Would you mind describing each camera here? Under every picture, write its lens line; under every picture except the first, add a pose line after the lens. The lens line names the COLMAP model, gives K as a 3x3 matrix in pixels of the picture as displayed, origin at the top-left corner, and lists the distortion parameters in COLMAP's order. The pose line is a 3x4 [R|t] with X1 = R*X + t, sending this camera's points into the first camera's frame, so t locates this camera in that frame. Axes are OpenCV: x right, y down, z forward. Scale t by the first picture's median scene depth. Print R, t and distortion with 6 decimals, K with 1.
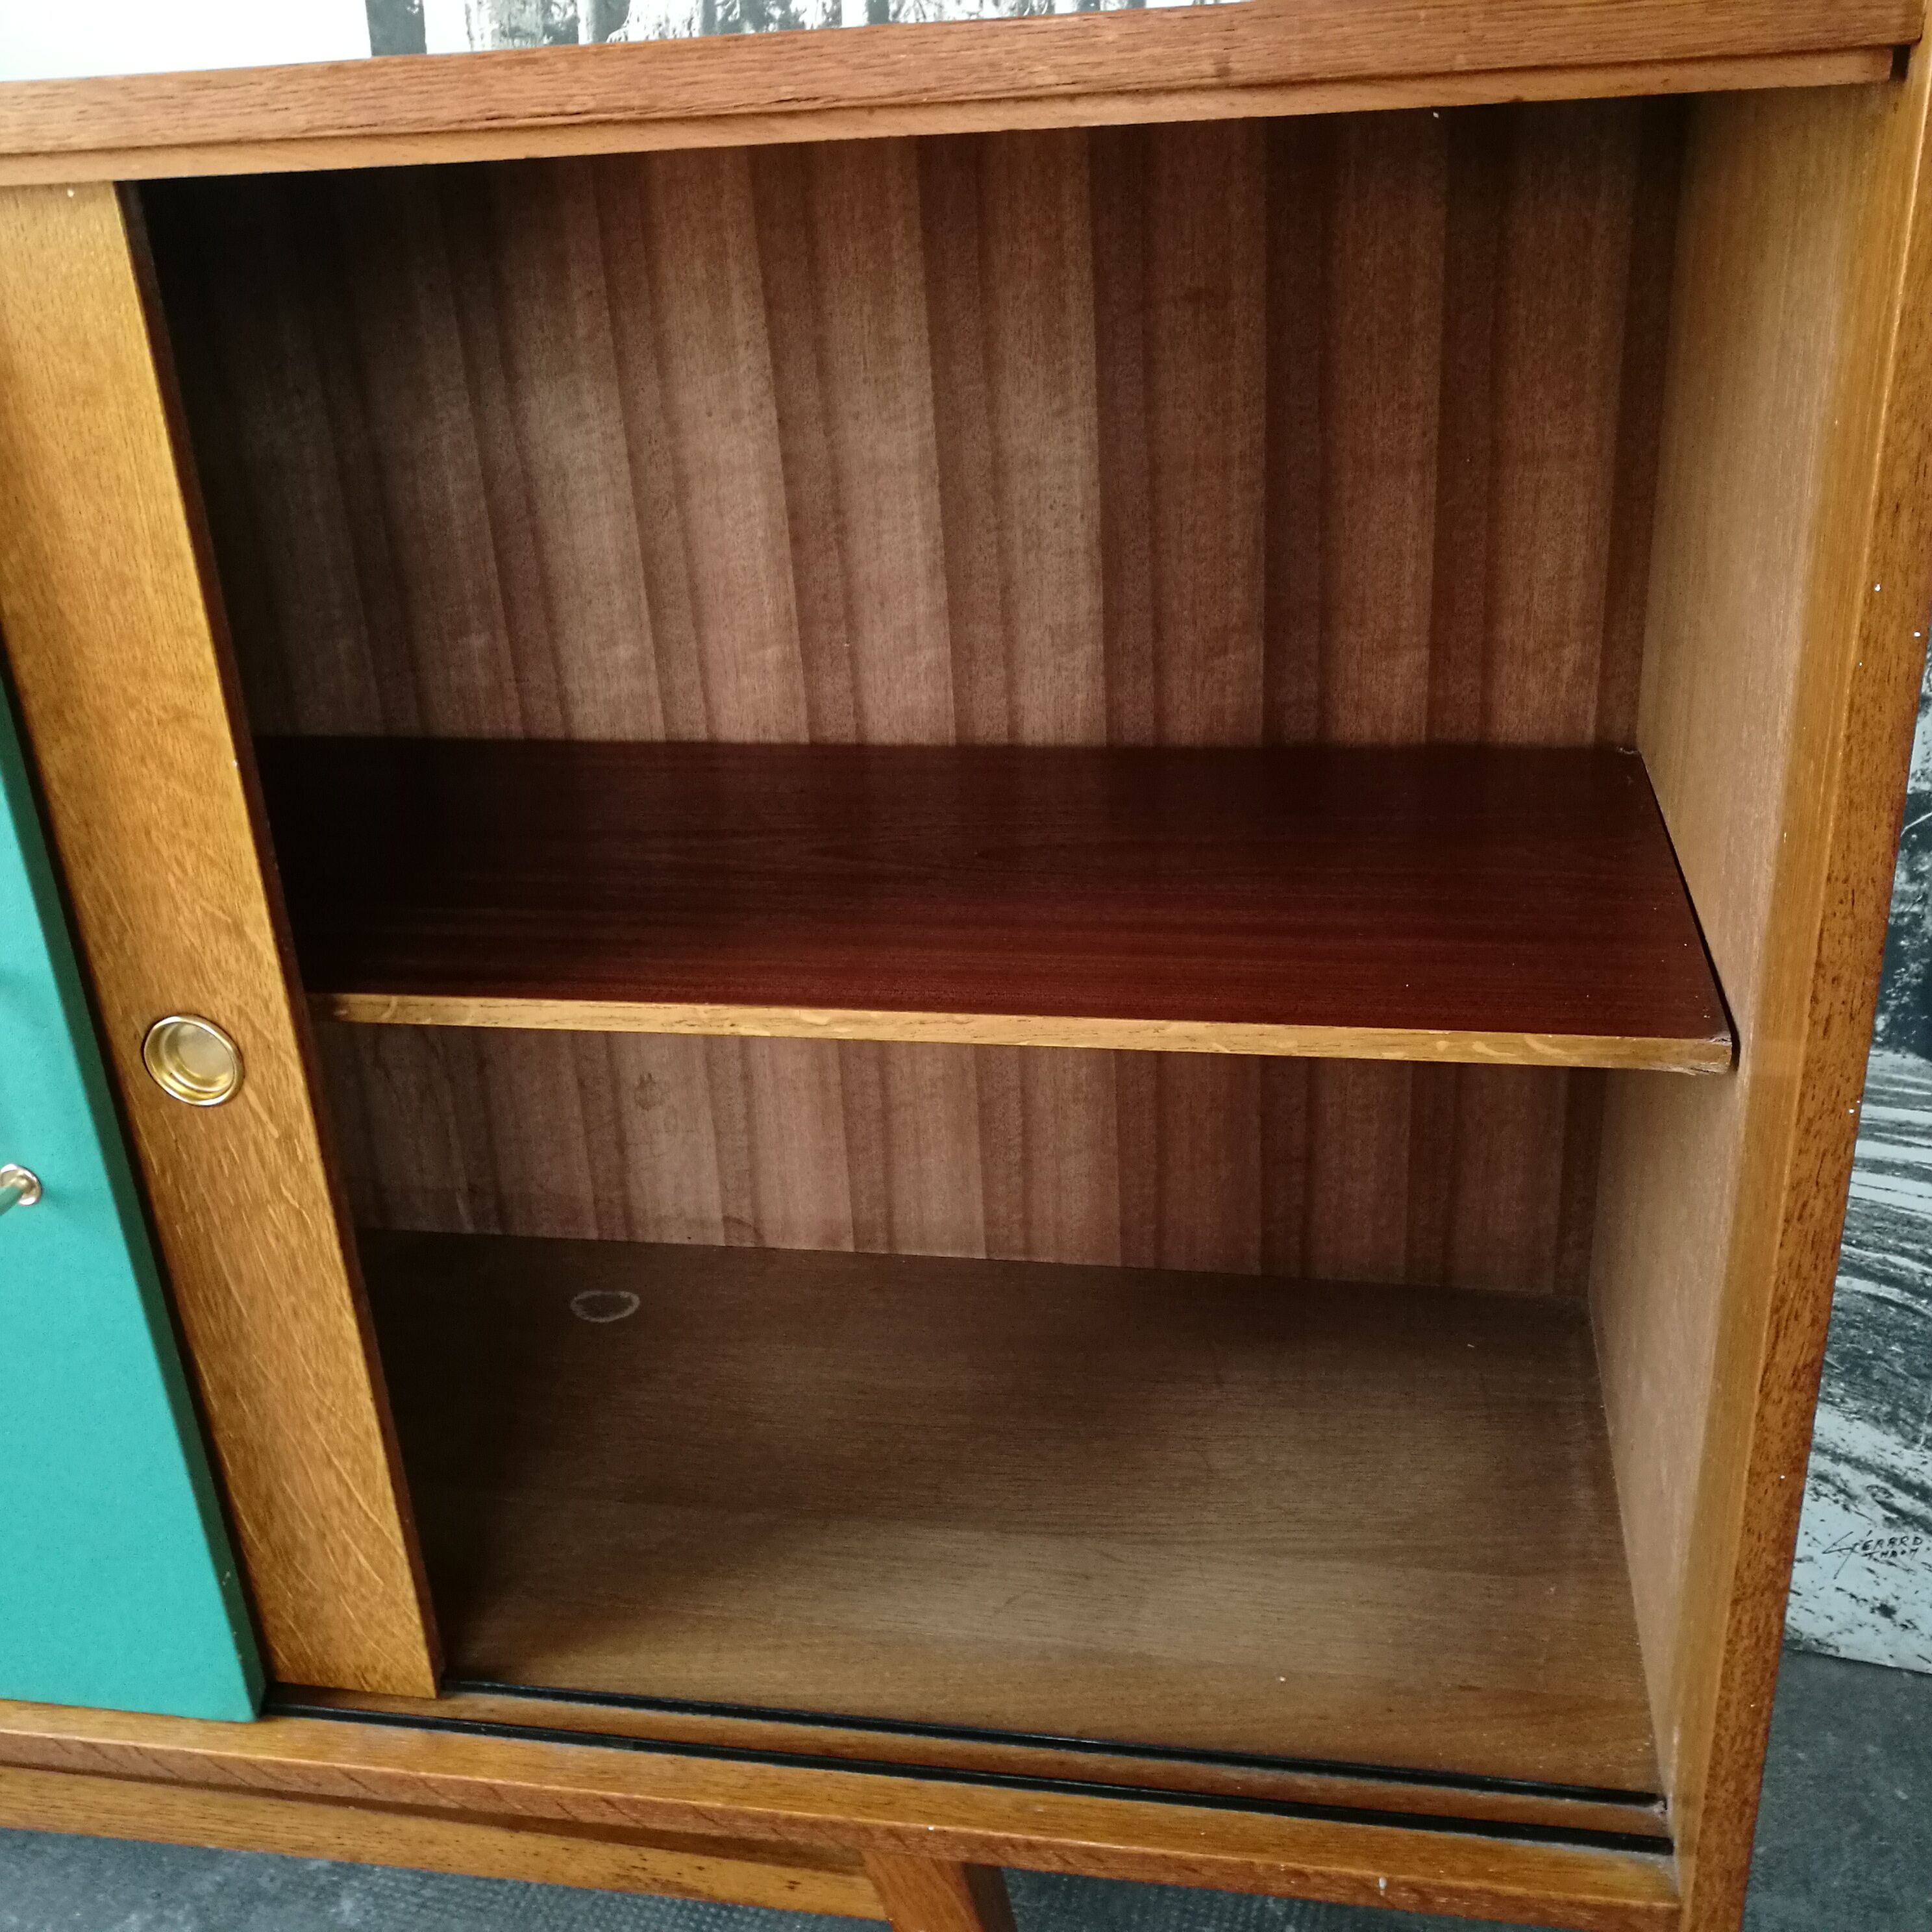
lens RADIAL K [[2000.3, 0, 990.3], [0, 2000.3, 986.7], [0, 0, 1]] dist [-0.014369, 0.000000]
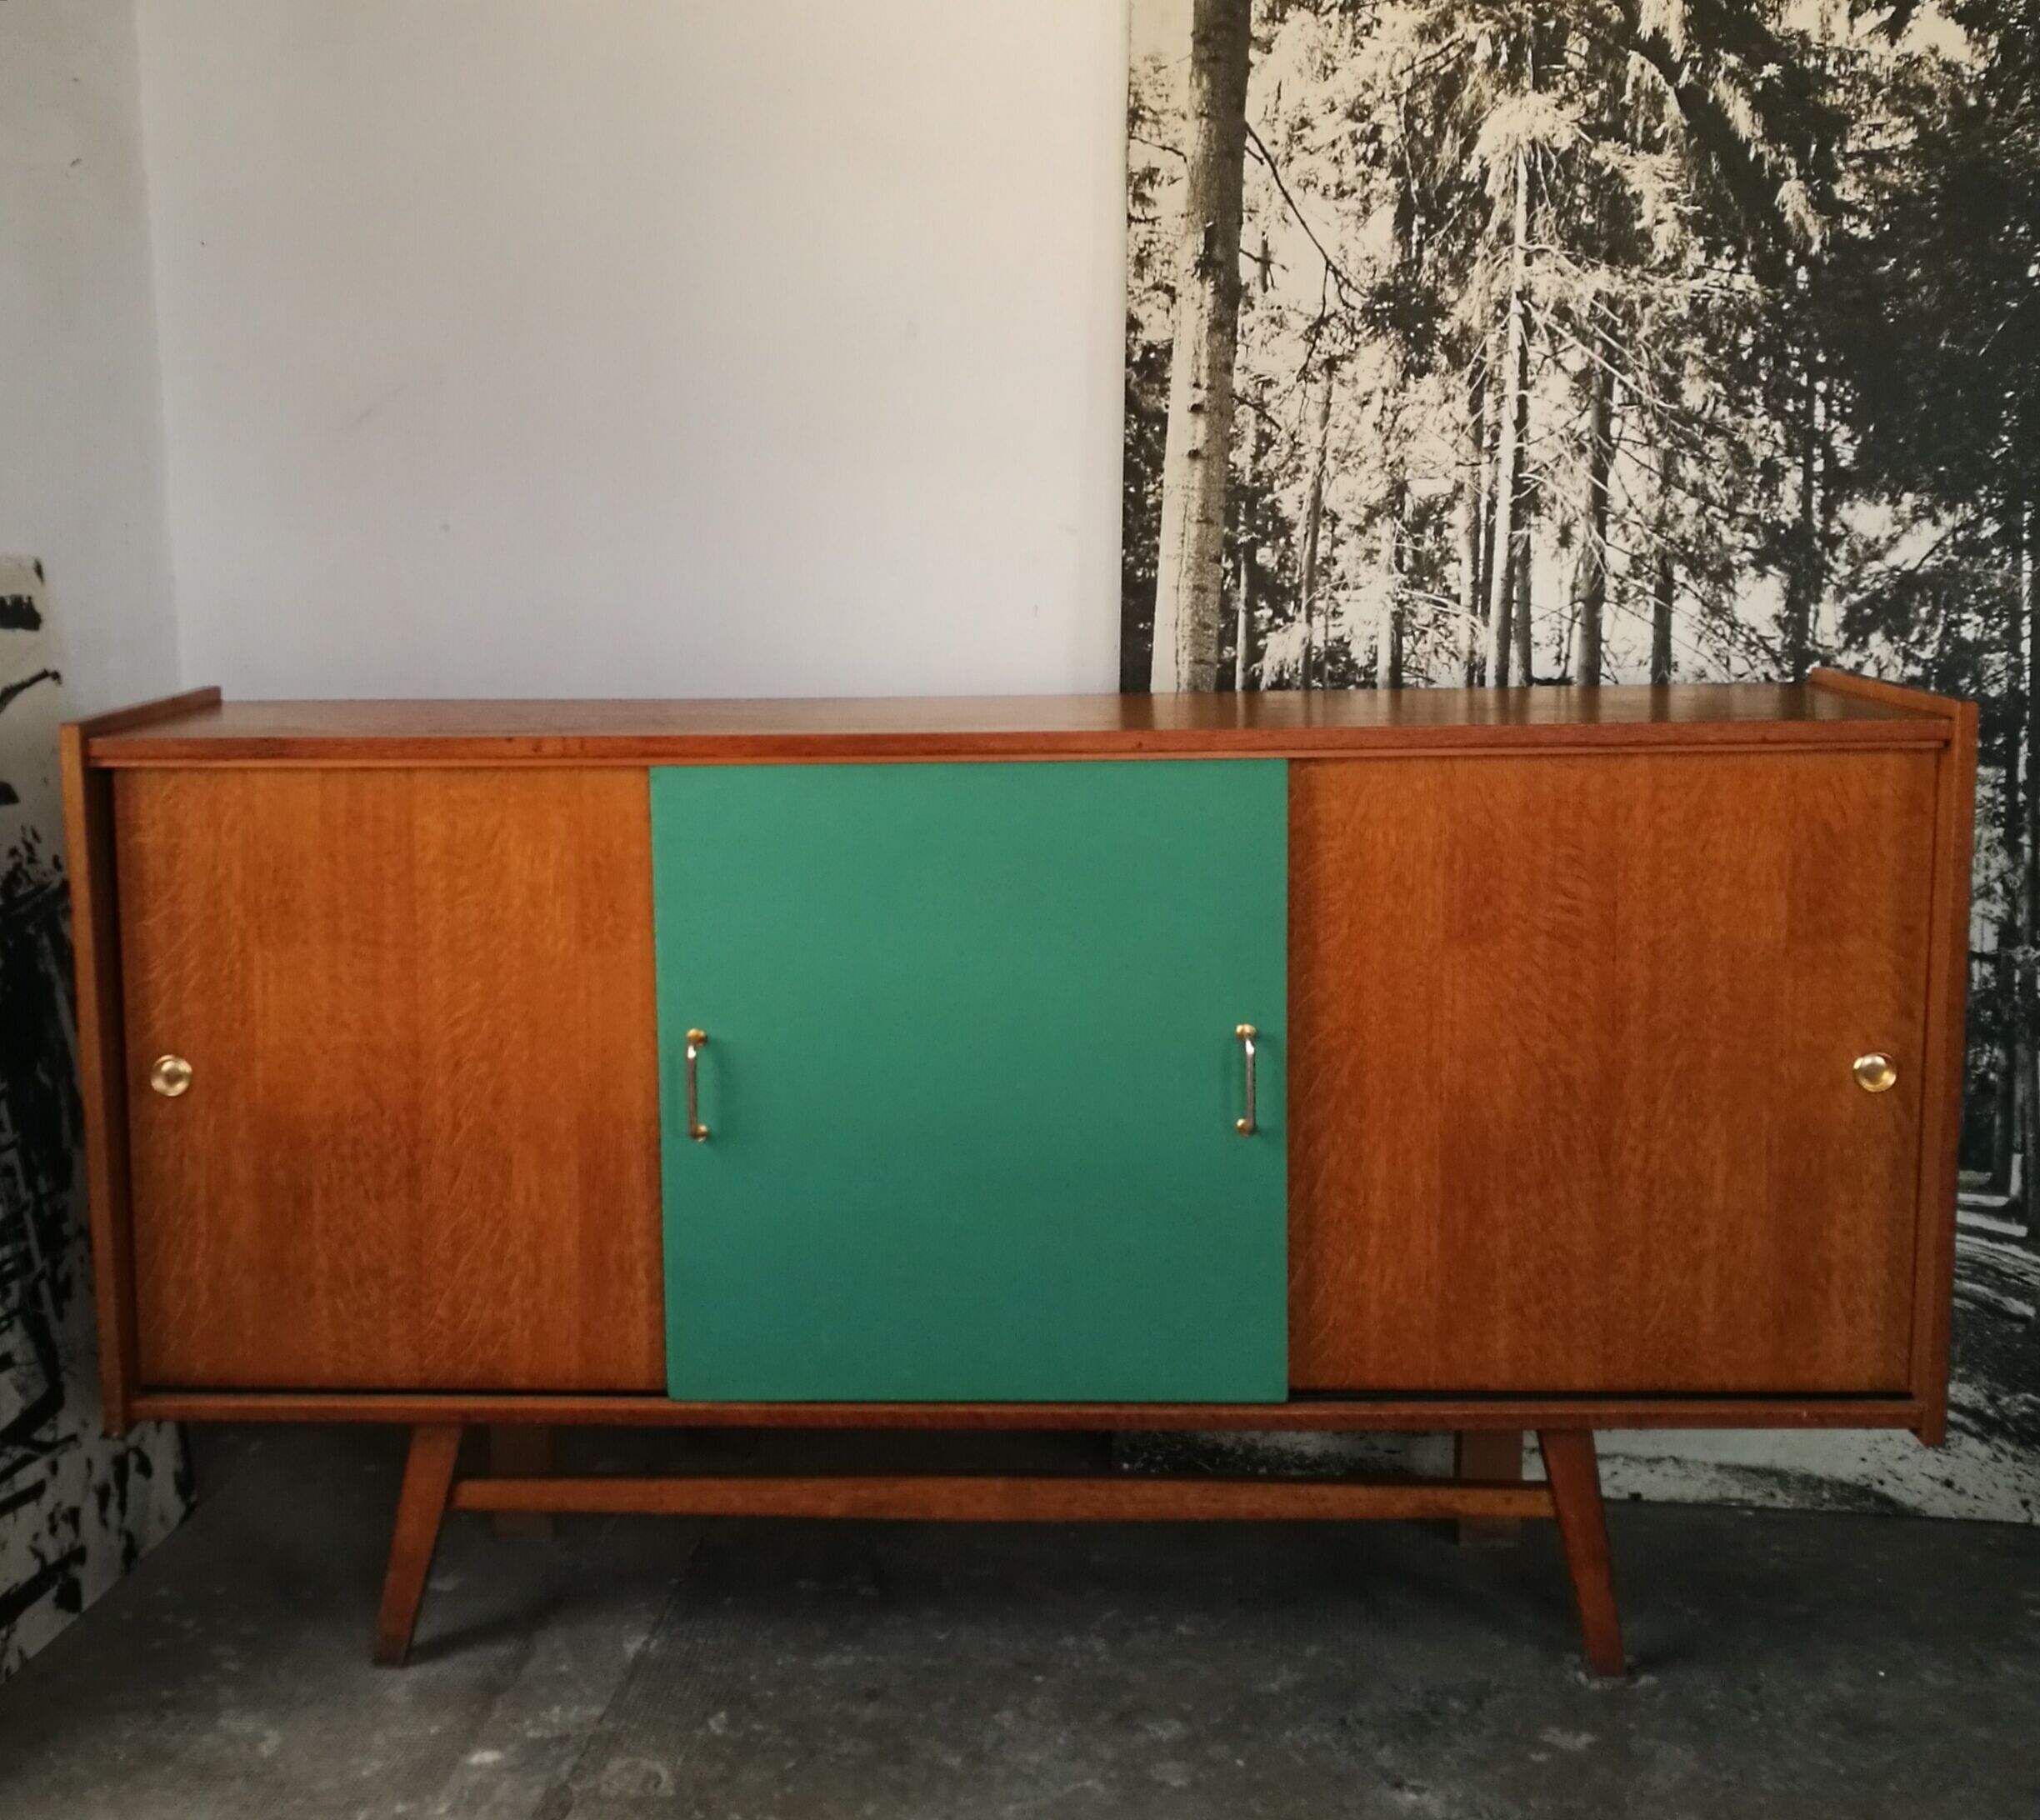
lens RADIAL K [[2534.1, 0, 875.8], [0, 2534.1, 868.3], [0, 0, 1]] dist [0.005847, 0.000000]
pose [[0.991824, 0.017671, 0.126388, -0.980334], [0.019620, 0.957478, -0.287839, 0.498820], [-0.126100, 0.287965, 0.949302, -1.463204]]
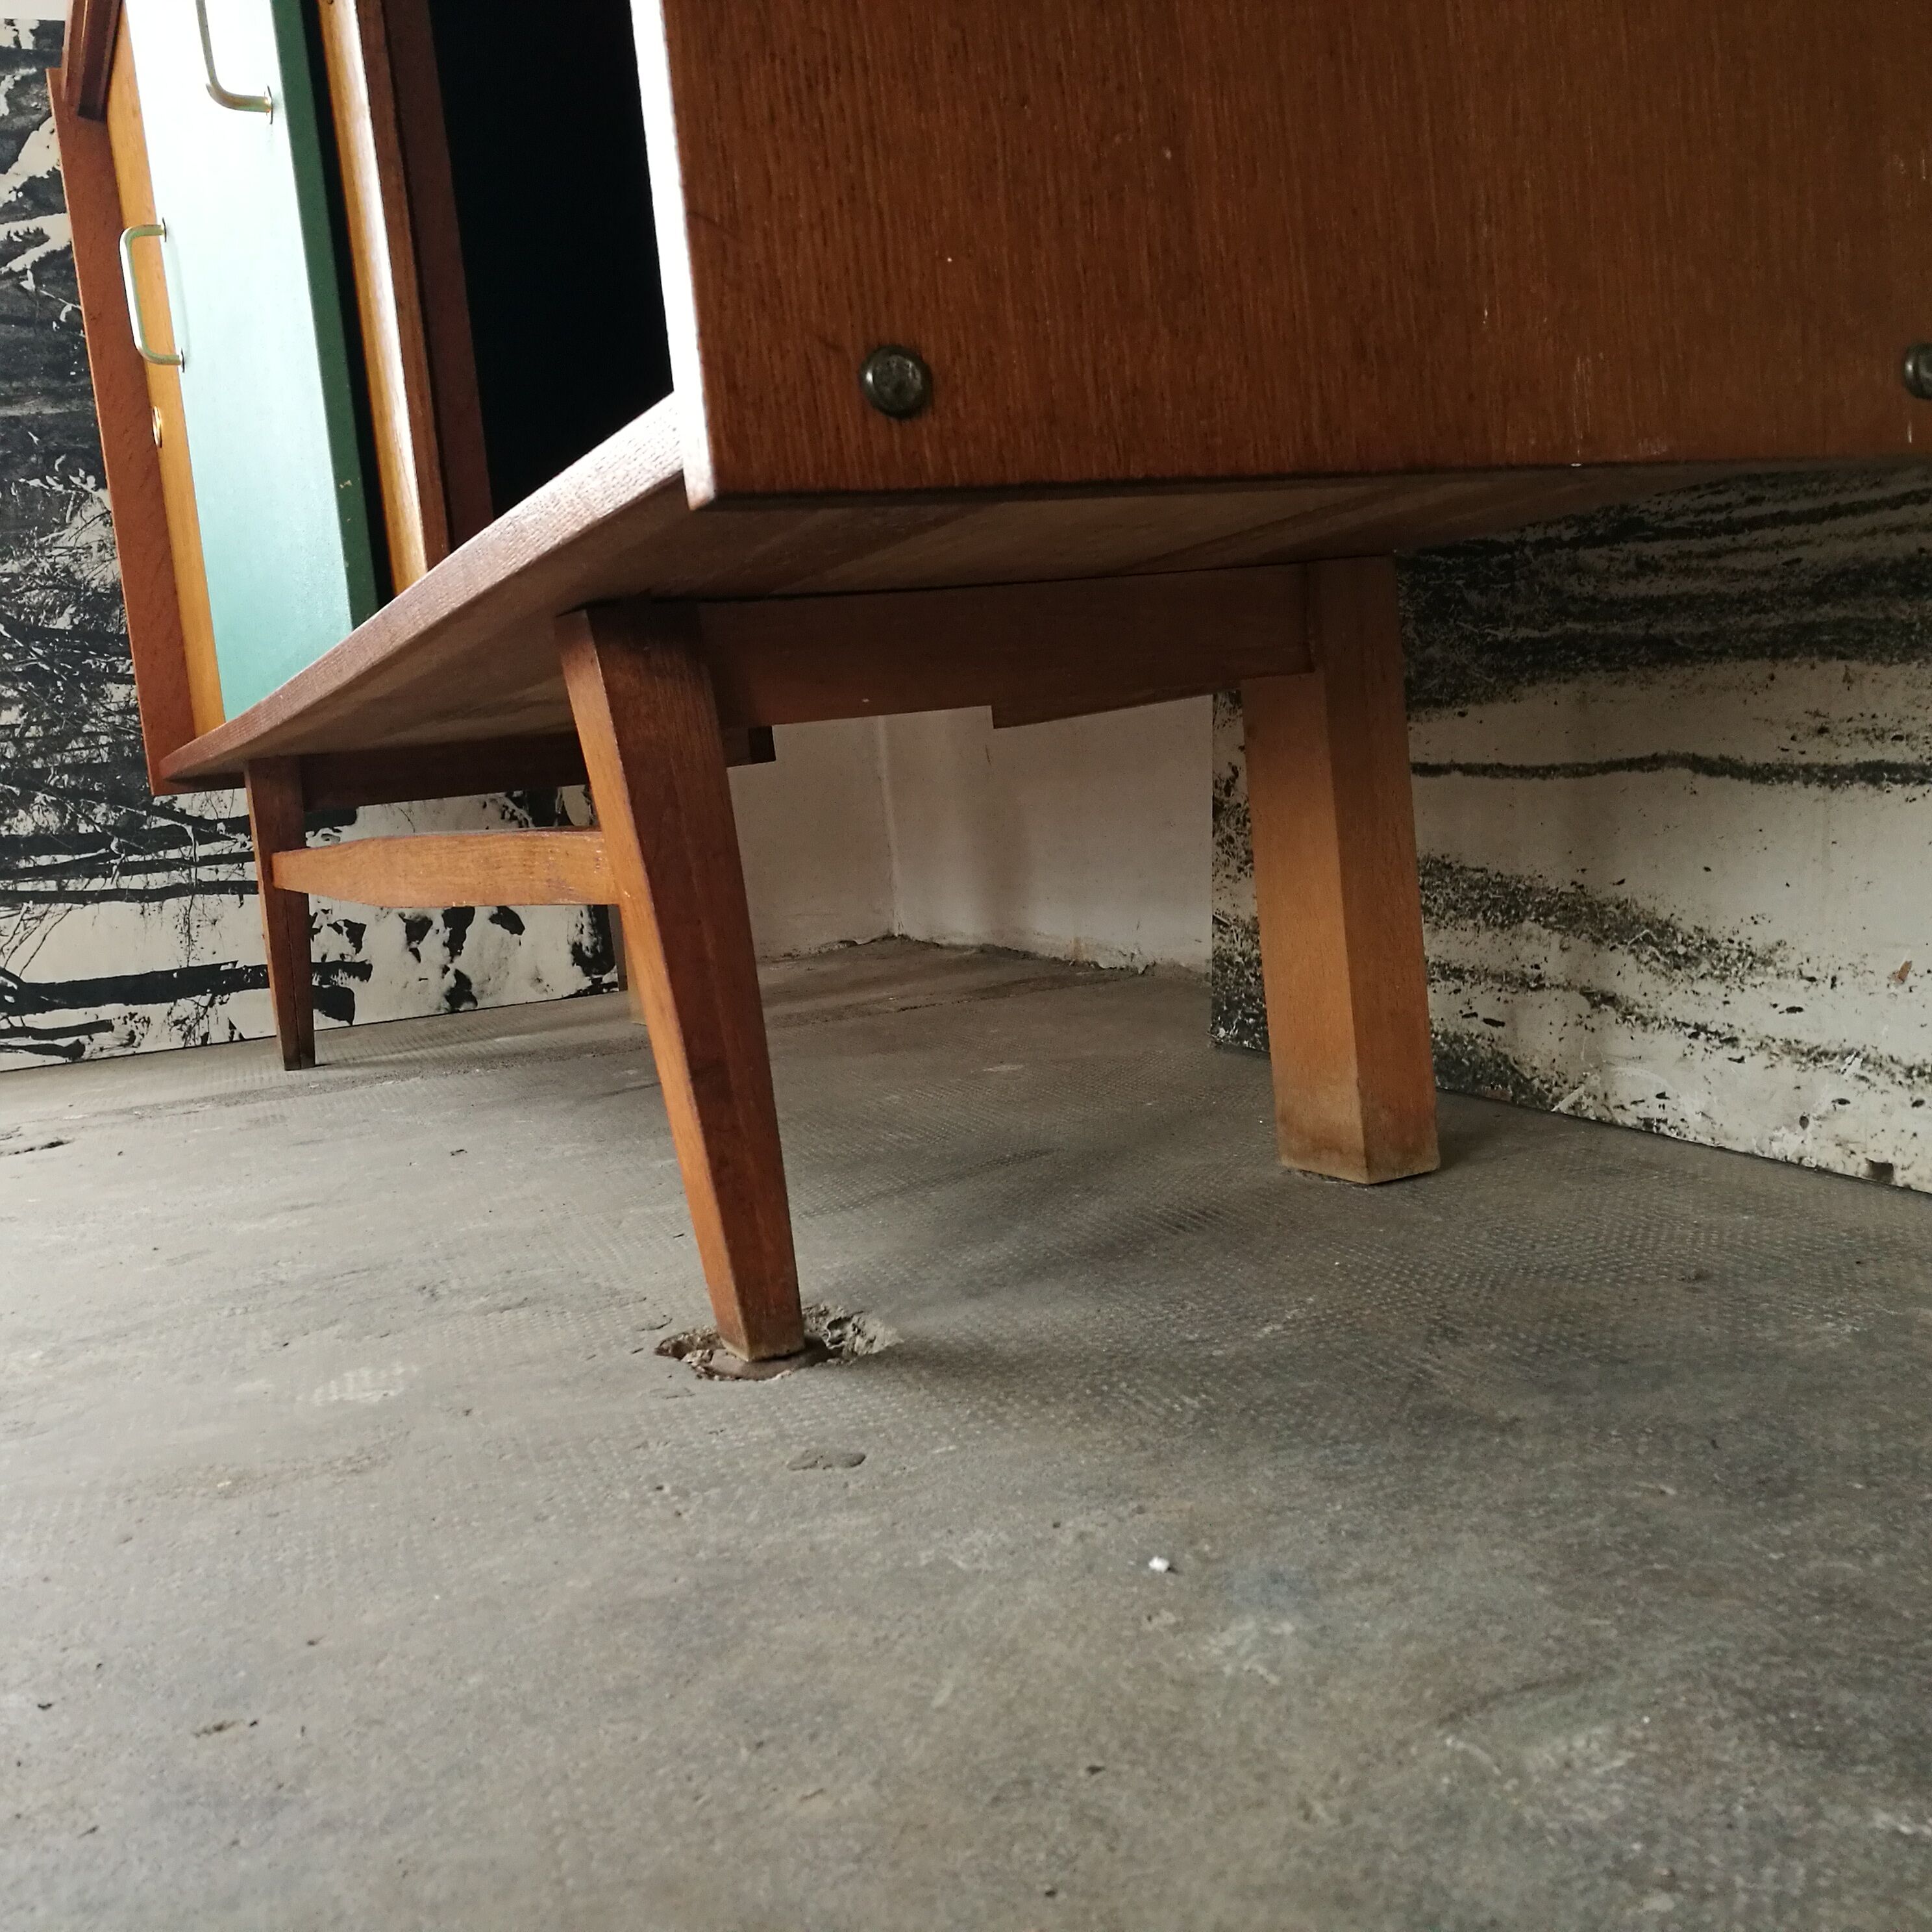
lens RADIAL K [[2000.3, 0, 998.1], [0, 2000.3, 981.1], [0, 0, 1]] dist [-0.014369, 0.000000]
pose [[0.605544, 0.072365, -0.792515, 0.625042], [-0.270194, 0.955397, -0.119212, 0.490220], [0.748539, 0.286321, 0.598088, 0.533923]]
